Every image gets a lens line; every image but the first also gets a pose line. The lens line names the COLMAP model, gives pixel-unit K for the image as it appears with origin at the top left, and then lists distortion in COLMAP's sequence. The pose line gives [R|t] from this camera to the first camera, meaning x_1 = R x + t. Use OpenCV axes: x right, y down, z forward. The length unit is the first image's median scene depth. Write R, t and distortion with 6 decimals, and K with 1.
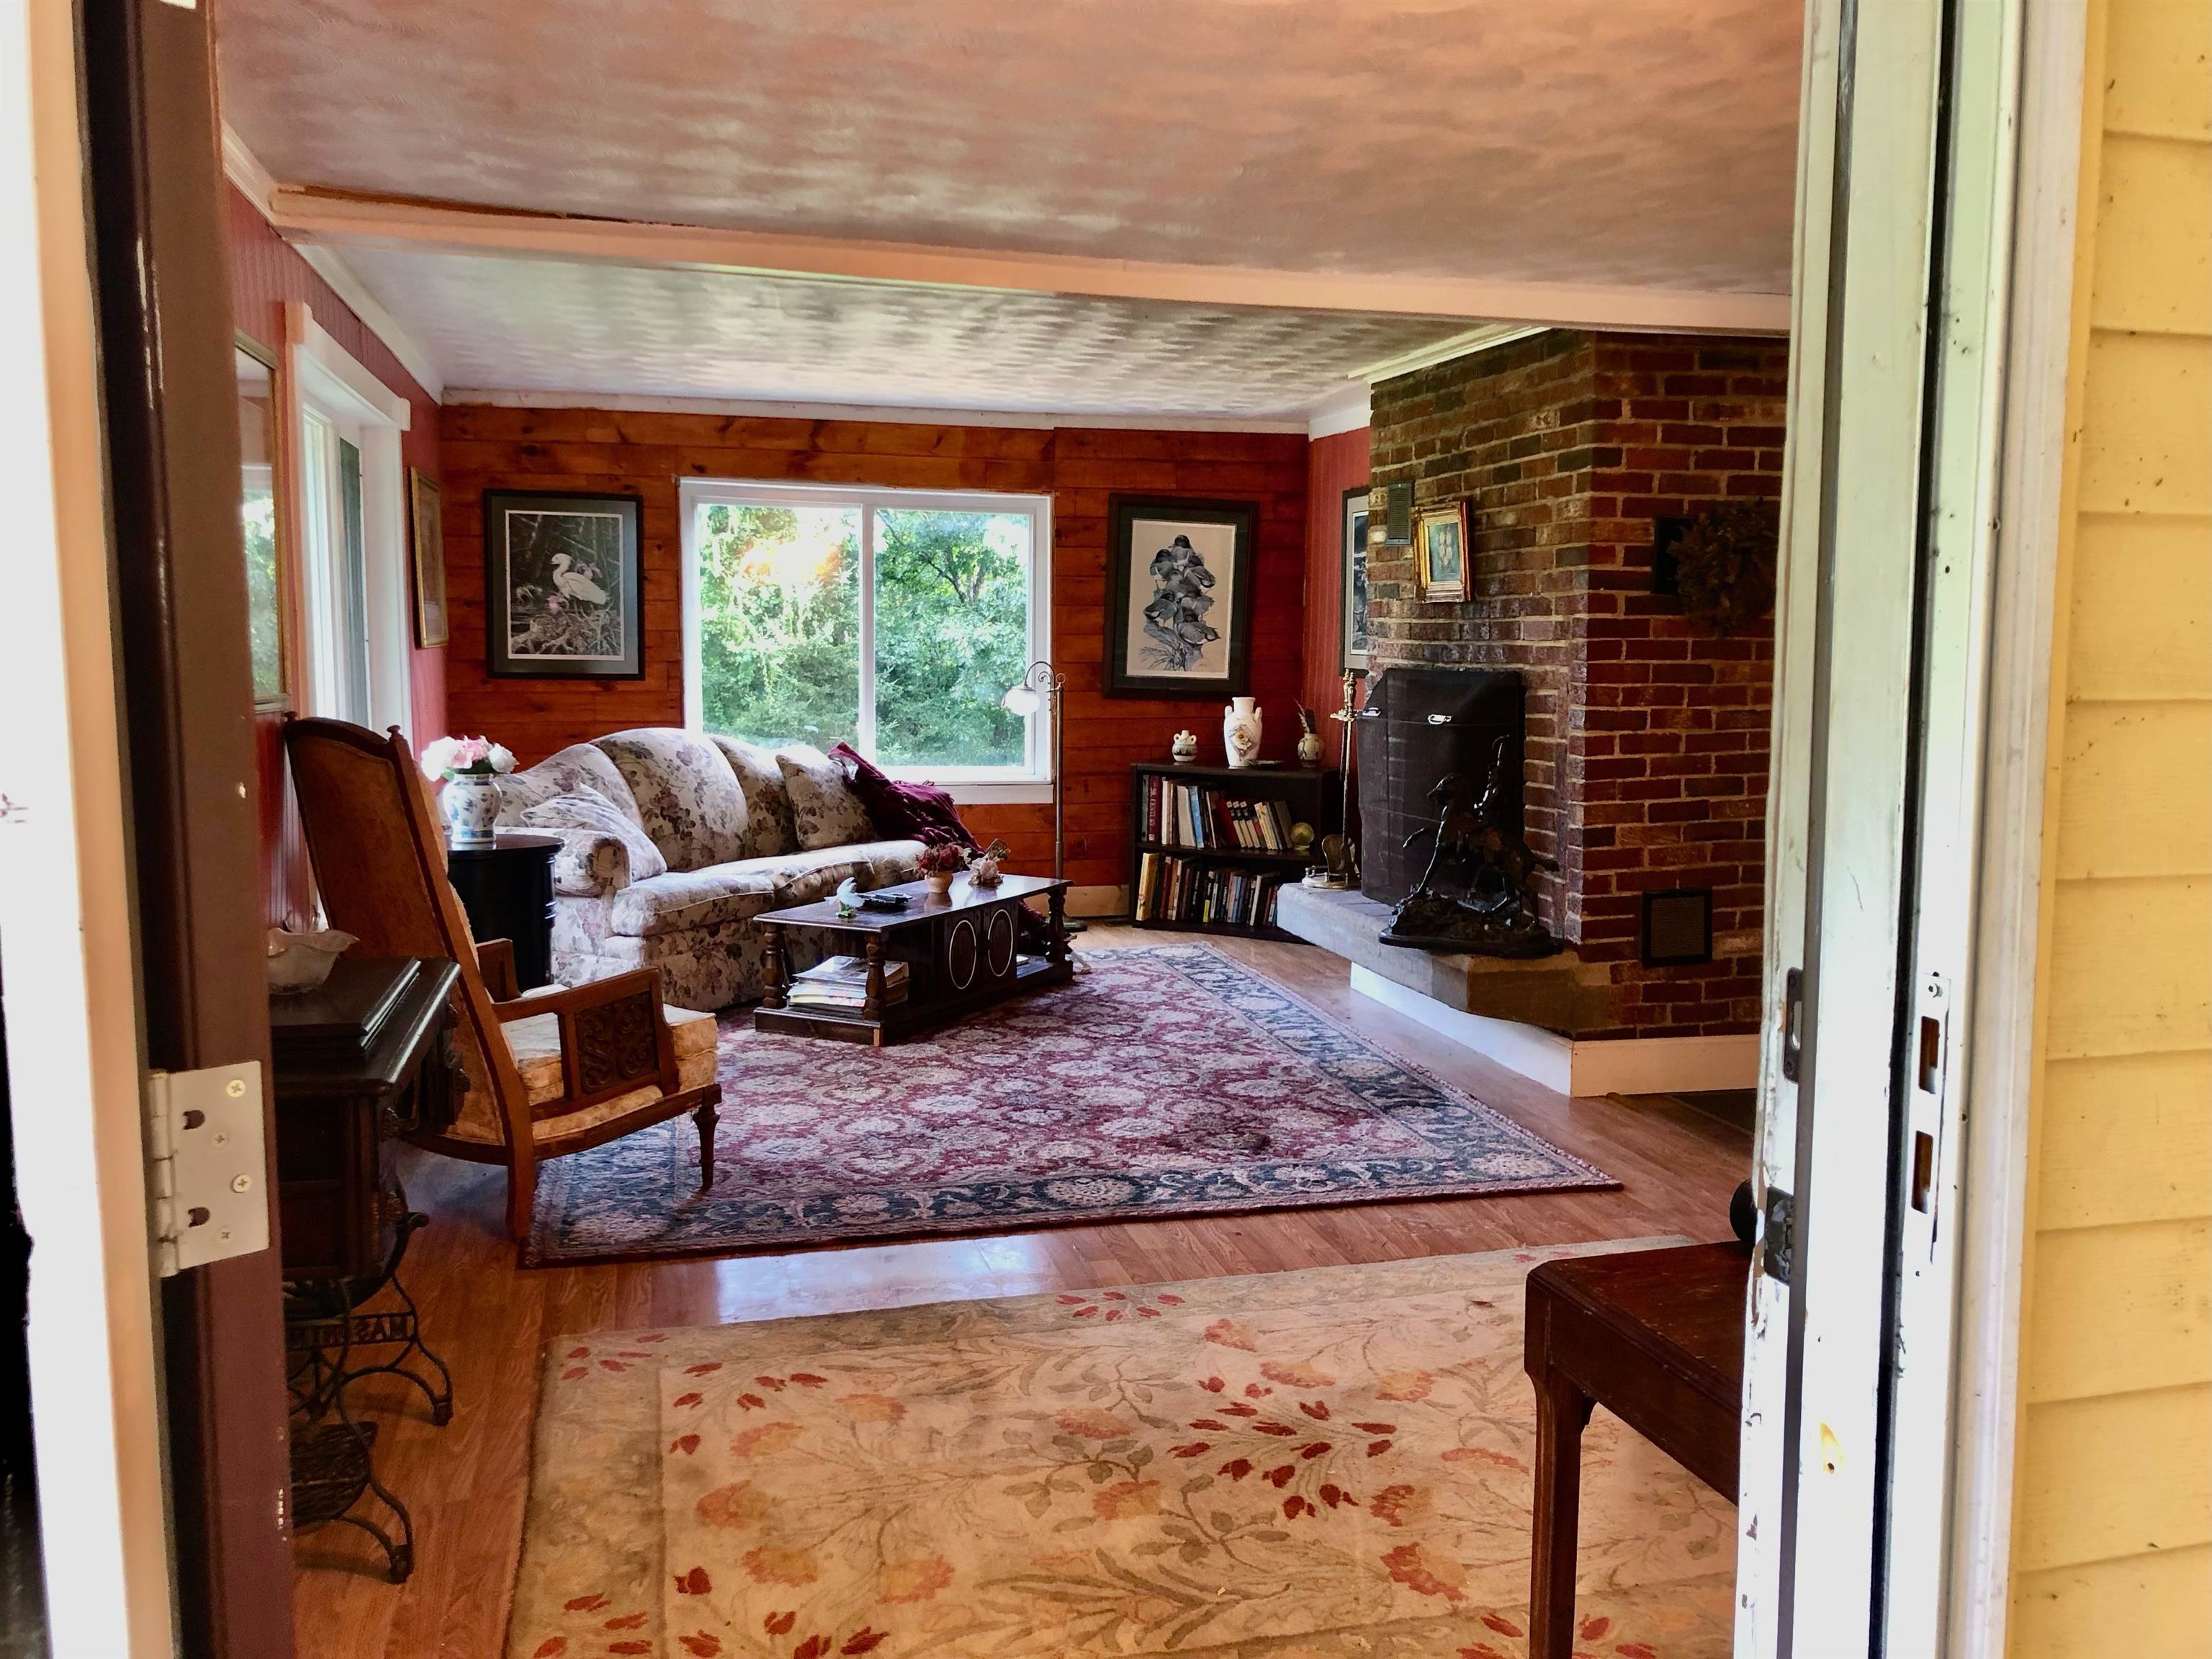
lens RADIAL K [[1823.4, 0, 1112.1], [0, 1823.4, 834.1], [0, 0, 1]] dist [-0.004617, -0.018452]
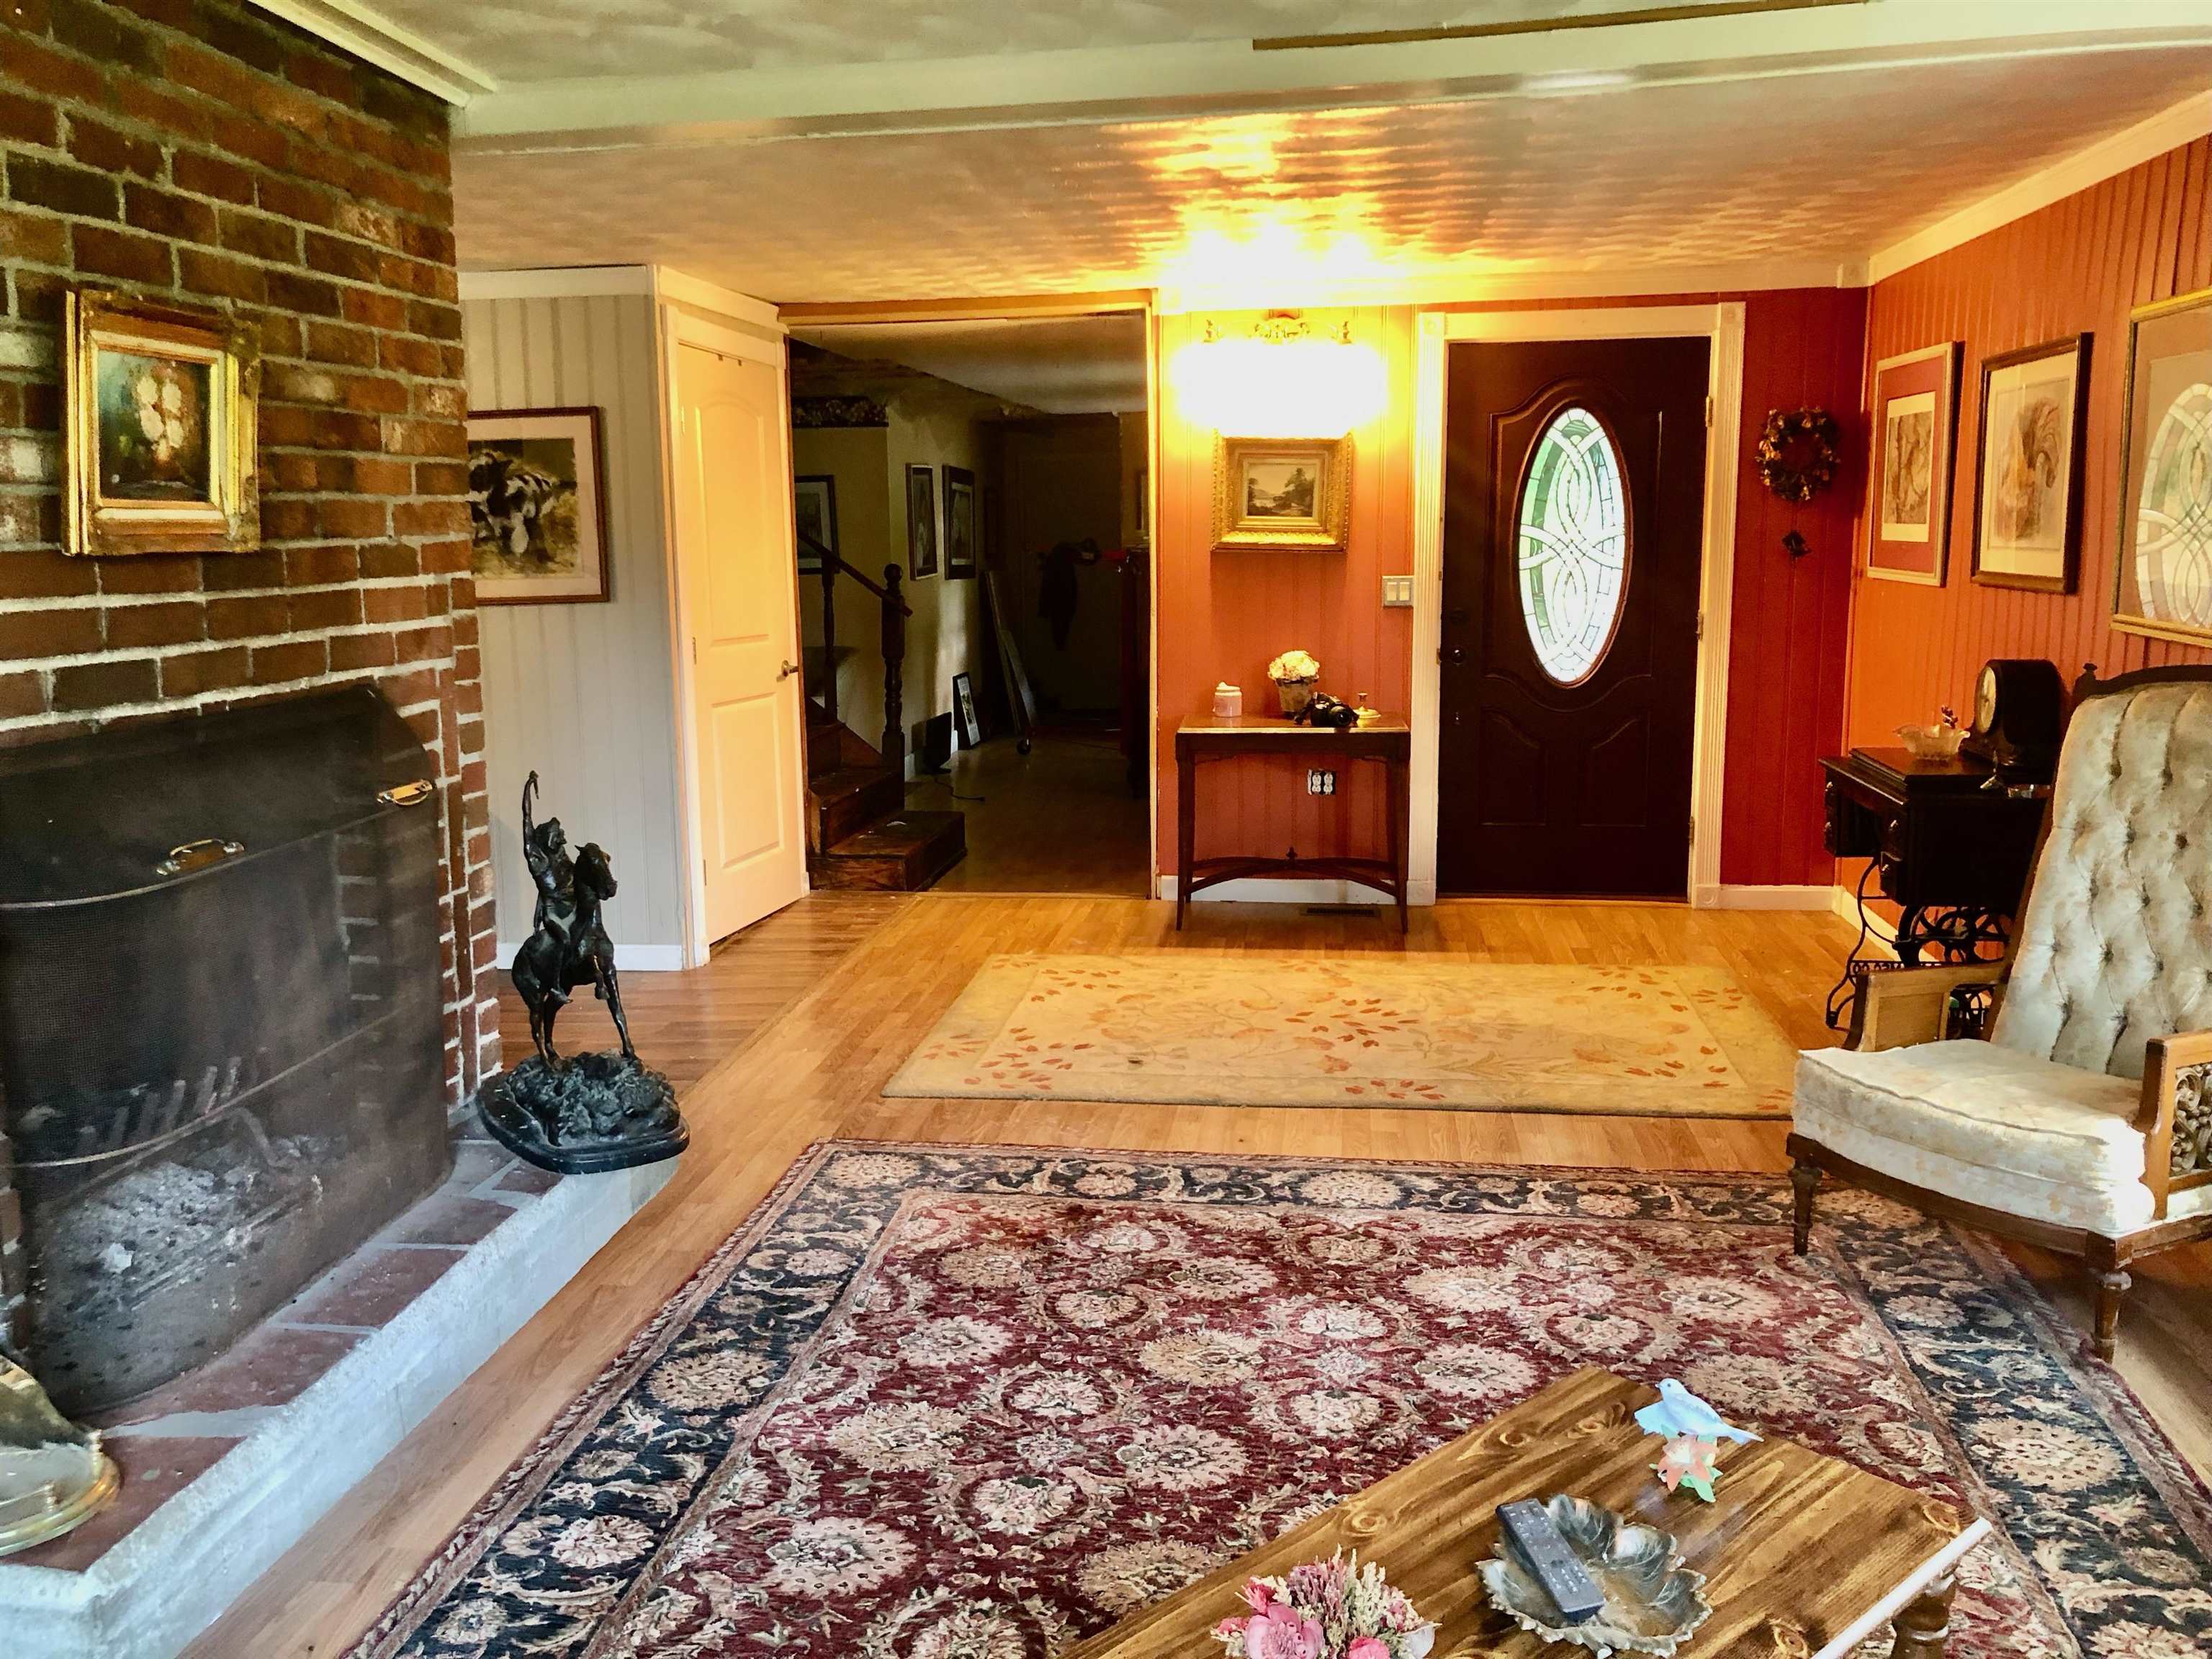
lens RADIAL K [[1823.4, 0, 1103.9], [0, 1823.4, 816.5], [0, 0, 1]] dist [-0.004617, -0.018452]
pose [[-0.926620, -0.048496, 0.372858, -0.210108], [0.055202, 0.963355, 0.262488, -0.212456], [-0.371924, 0.263809, -0.889987, 1.660423]]
